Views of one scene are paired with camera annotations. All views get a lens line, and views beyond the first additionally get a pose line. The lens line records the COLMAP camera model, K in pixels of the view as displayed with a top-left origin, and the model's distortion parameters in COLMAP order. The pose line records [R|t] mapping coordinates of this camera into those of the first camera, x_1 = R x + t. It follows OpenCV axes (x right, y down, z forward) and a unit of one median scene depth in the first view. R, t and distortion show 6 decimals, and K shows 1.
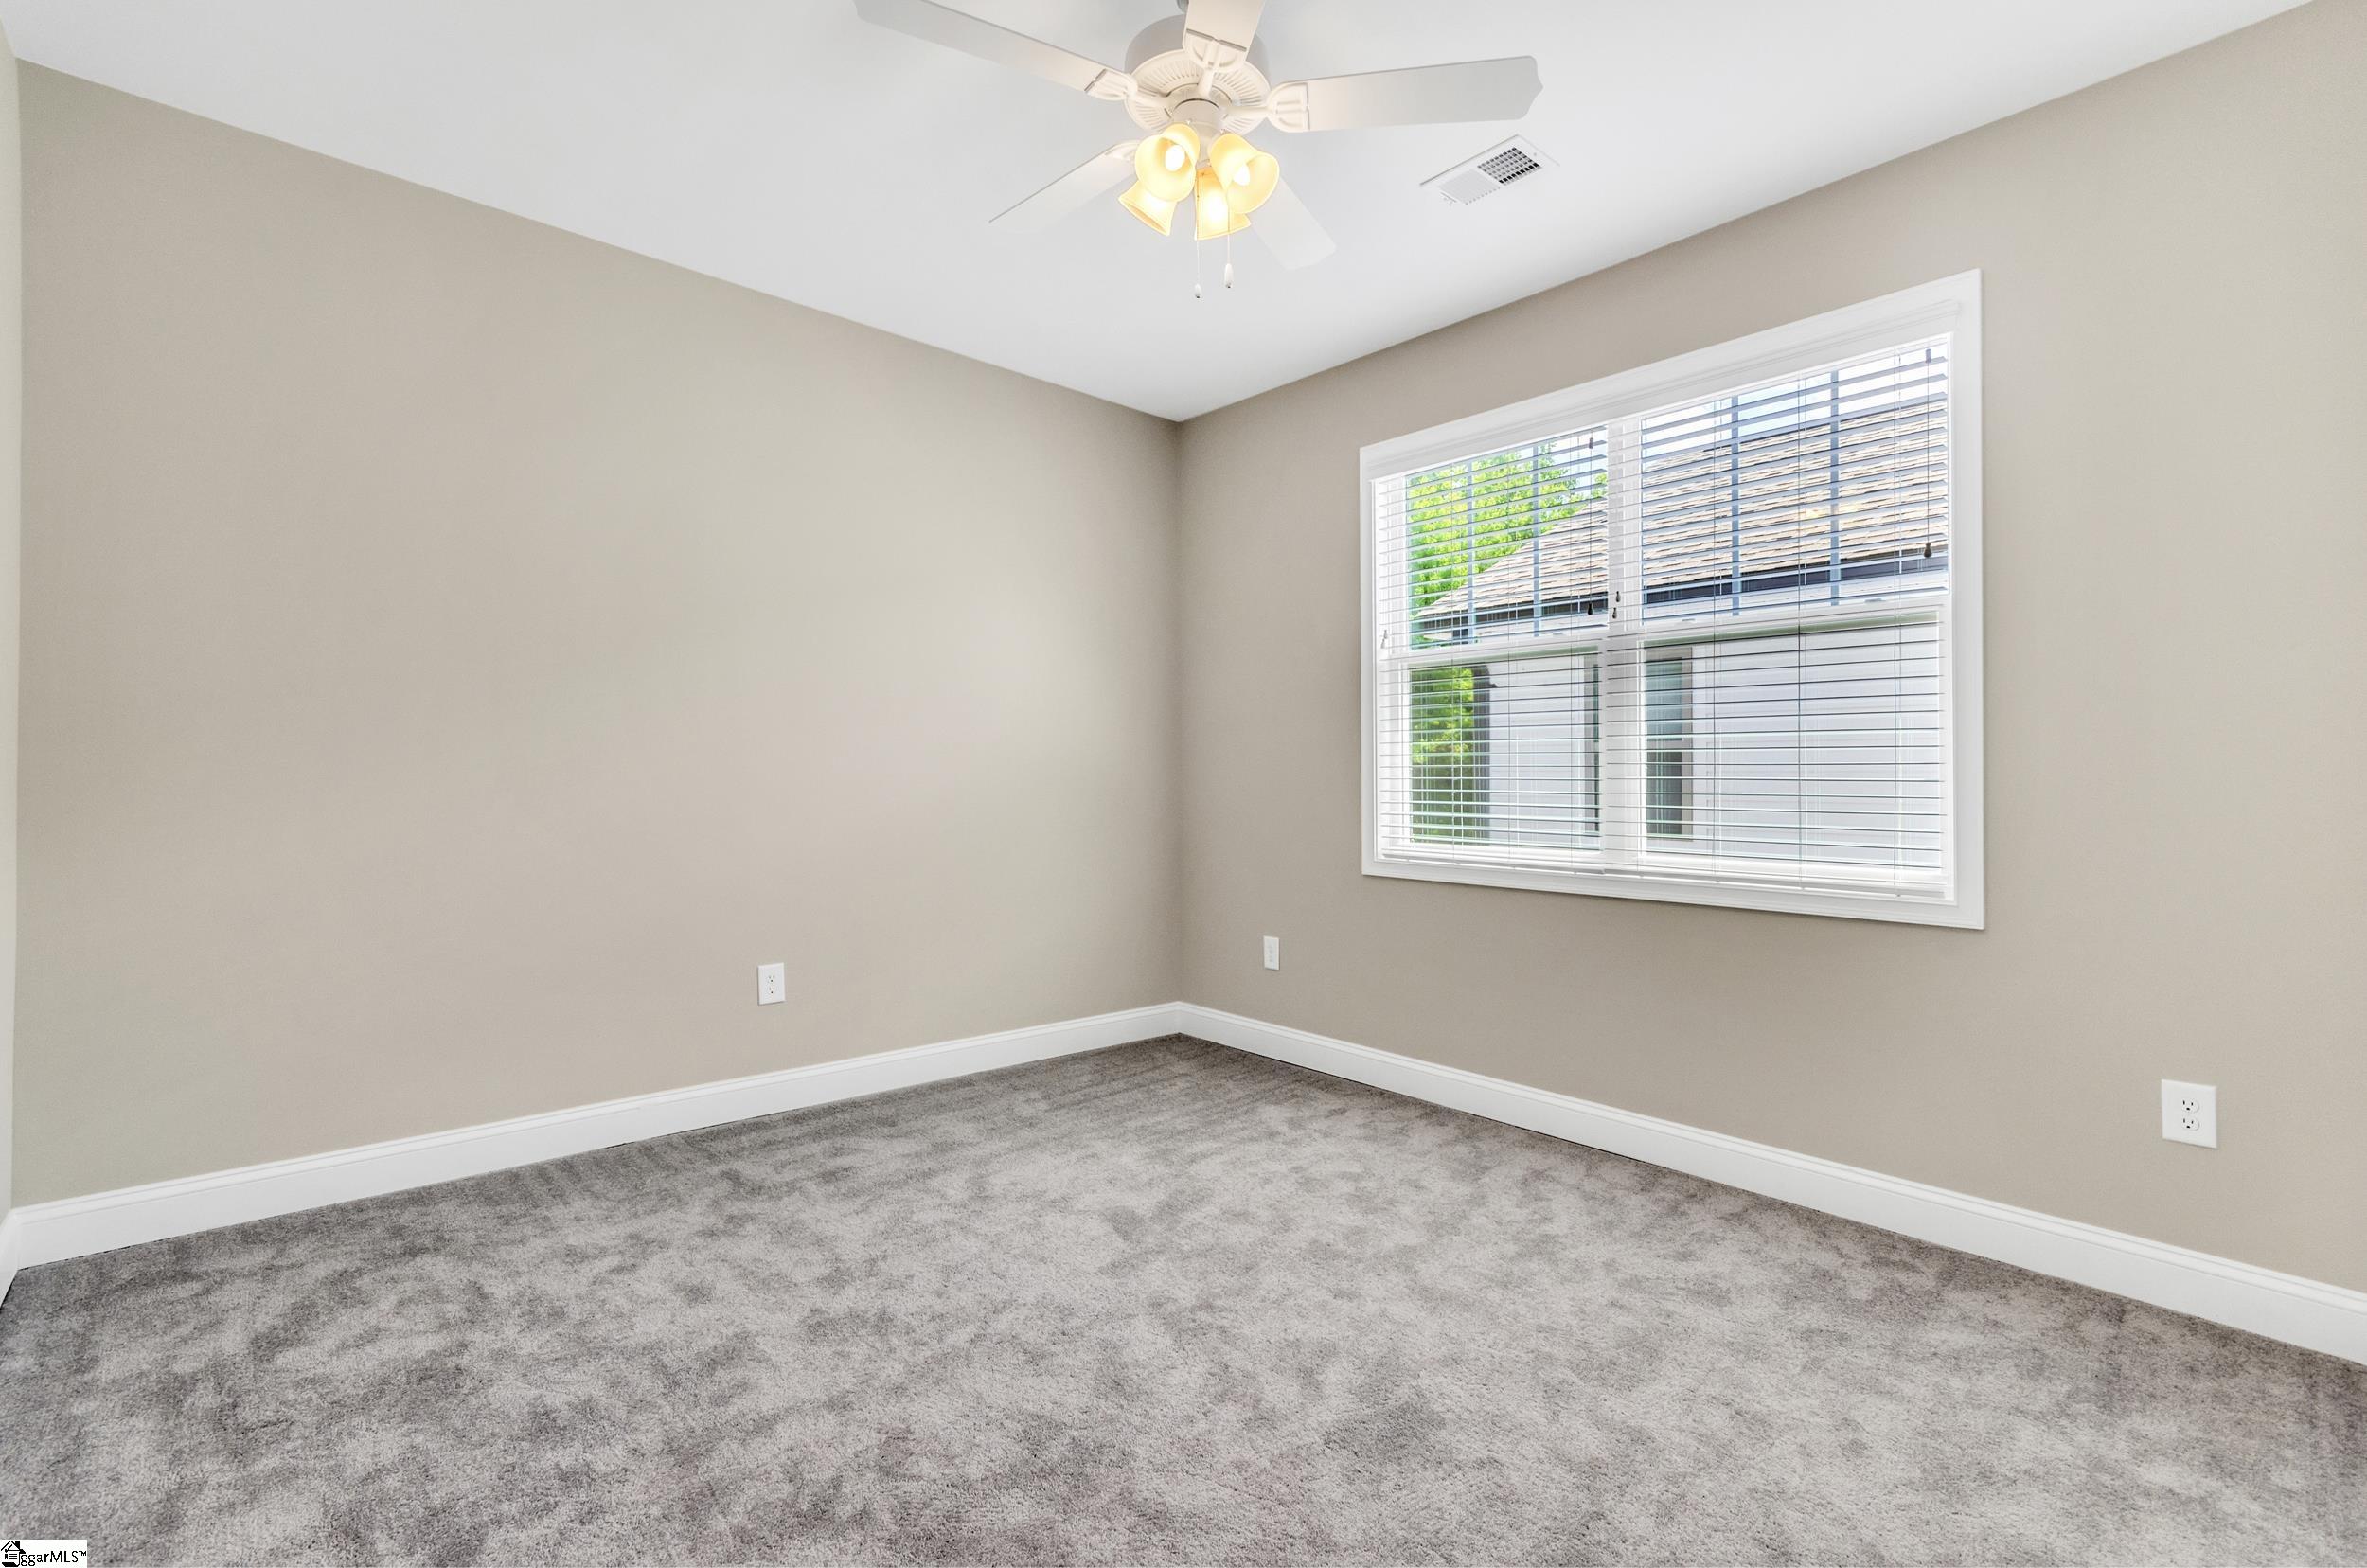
lens RADIAL K [[1070.1, 0, 1187.1], [0, 1070.1, 796.0], [0, 0, 1]] dist [0.000713, 0.006967]
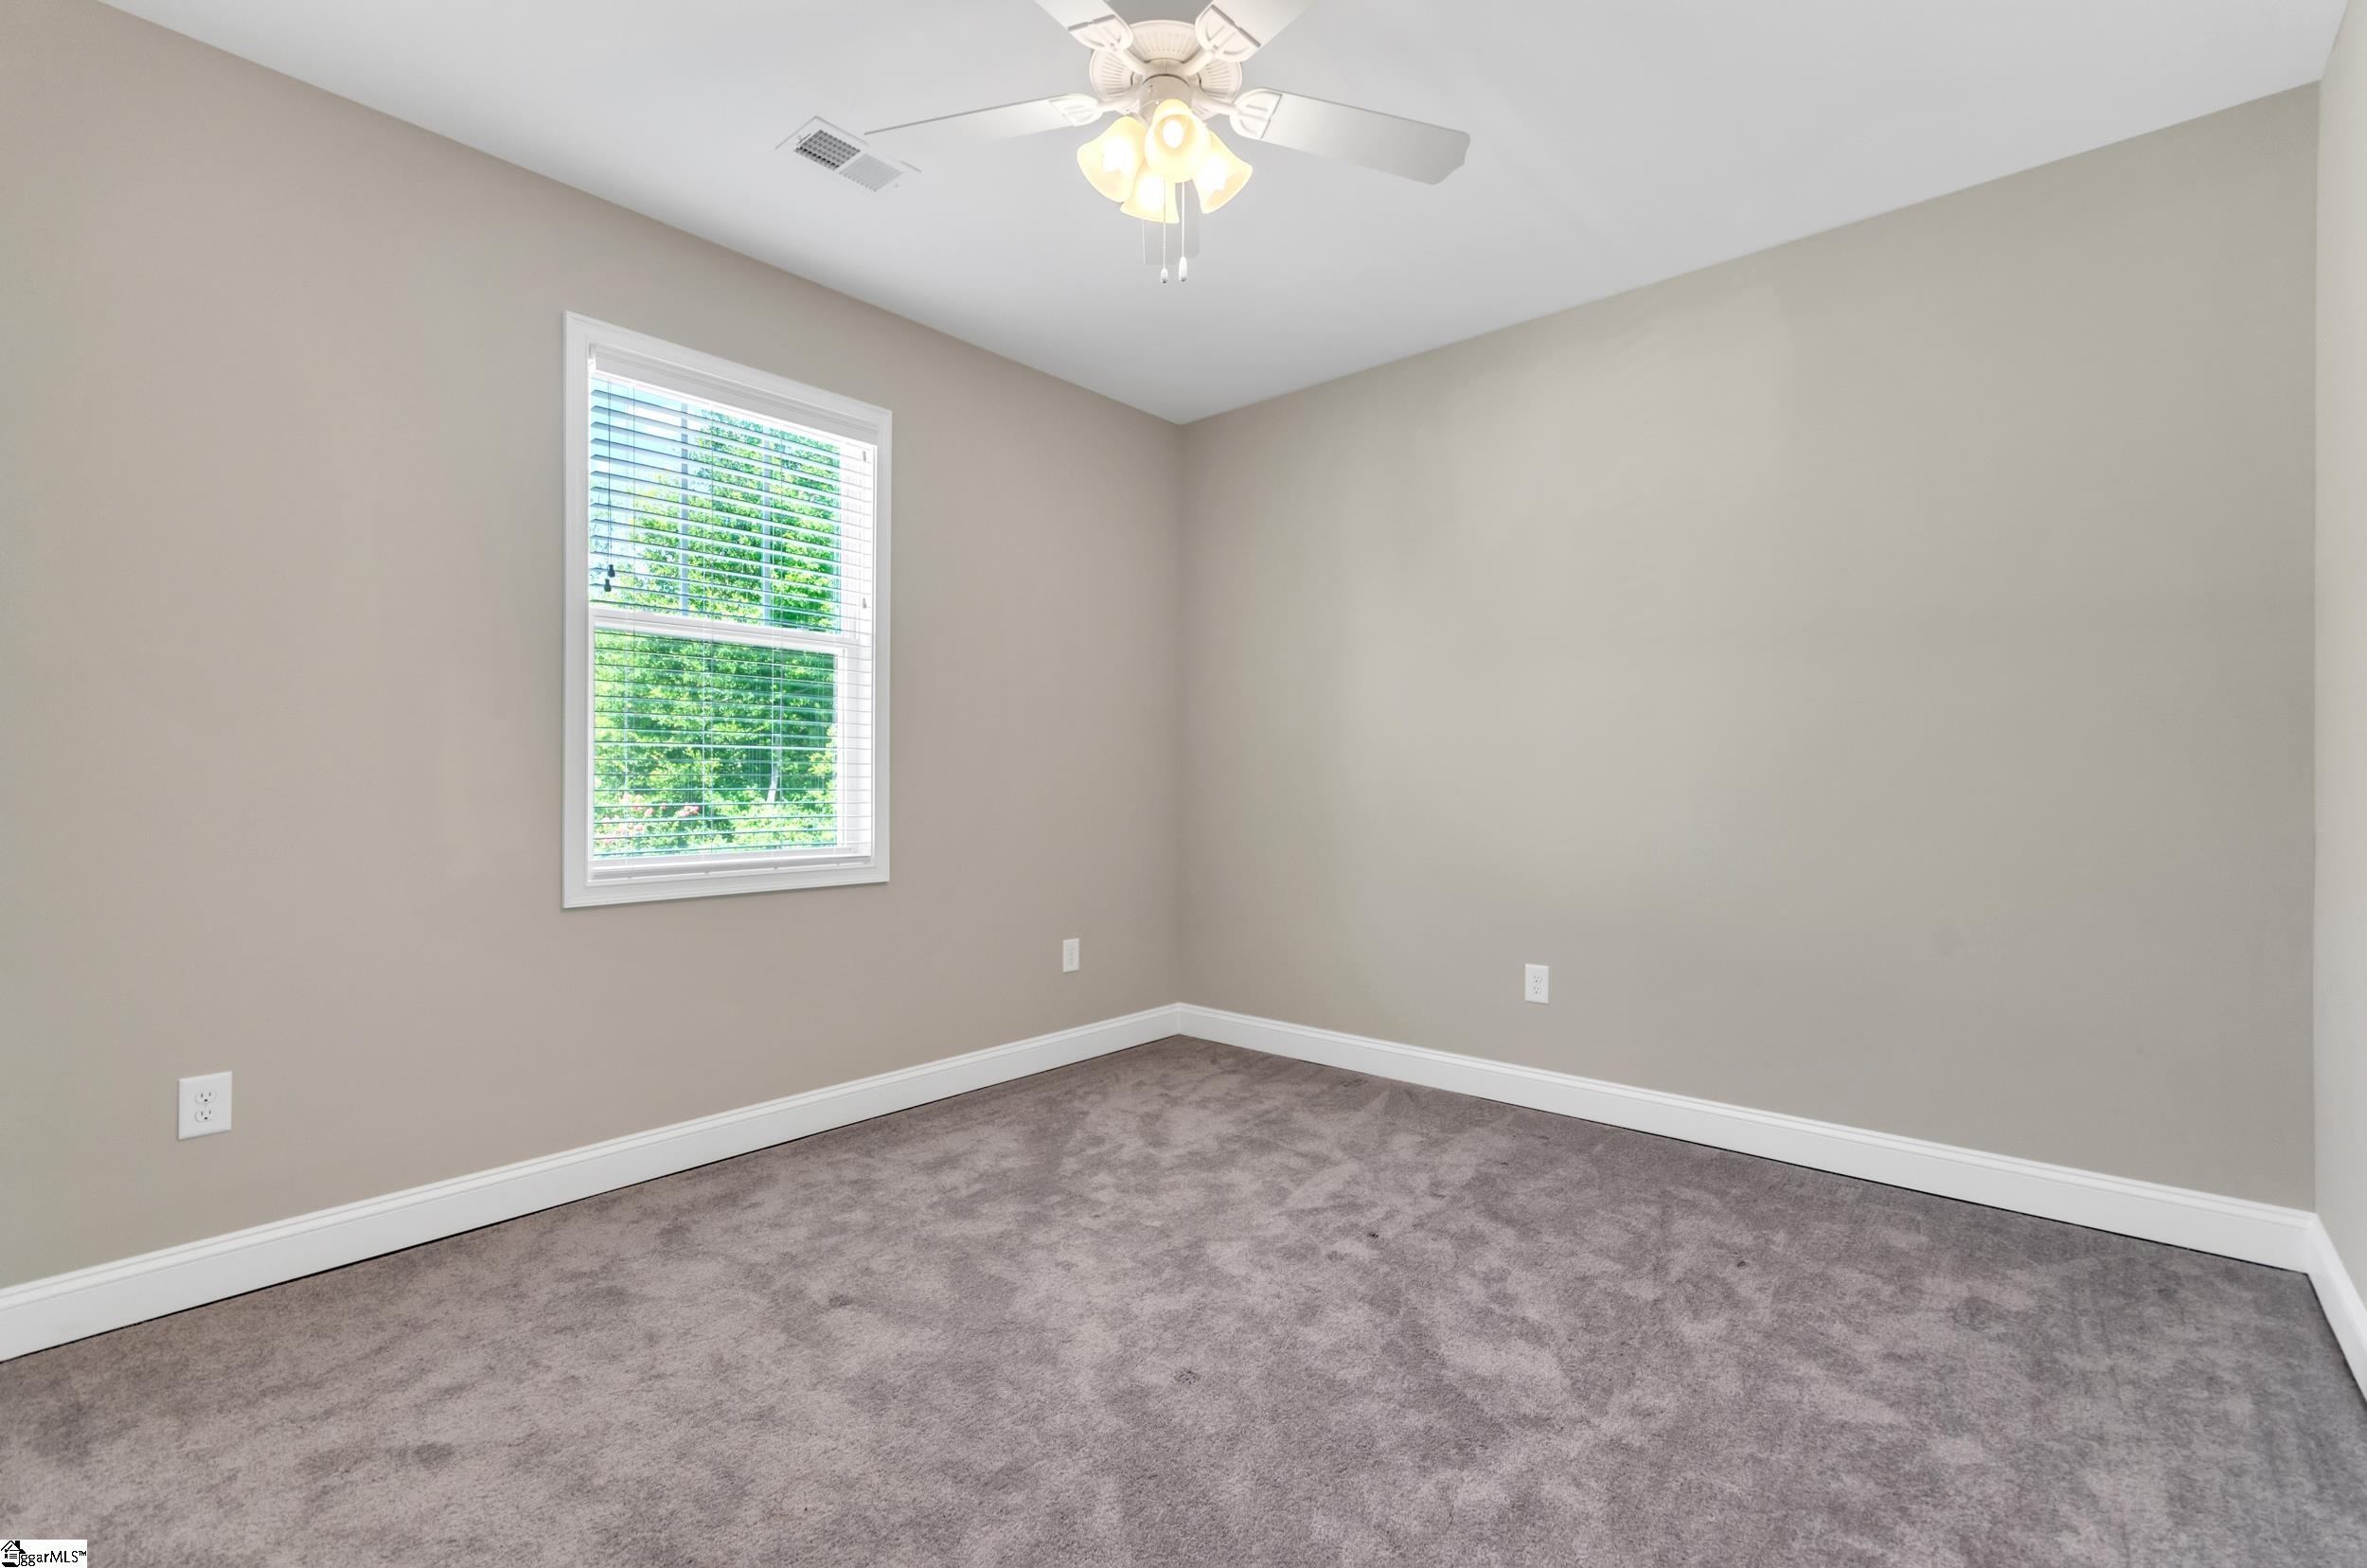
lens RADIAL K [[1070.1, 0, 1187.1], [0, 1070.1, 796.0], [0, 0, 1]] dist [0.000713, 0.006967]
pose [[-0.130718, -0.023621, 0.991138, -0.560298], [0.019940, 0.999451, 0.026449, -0.011790], [-0.991219, 0.023221, -0.130176, 0.632586]]
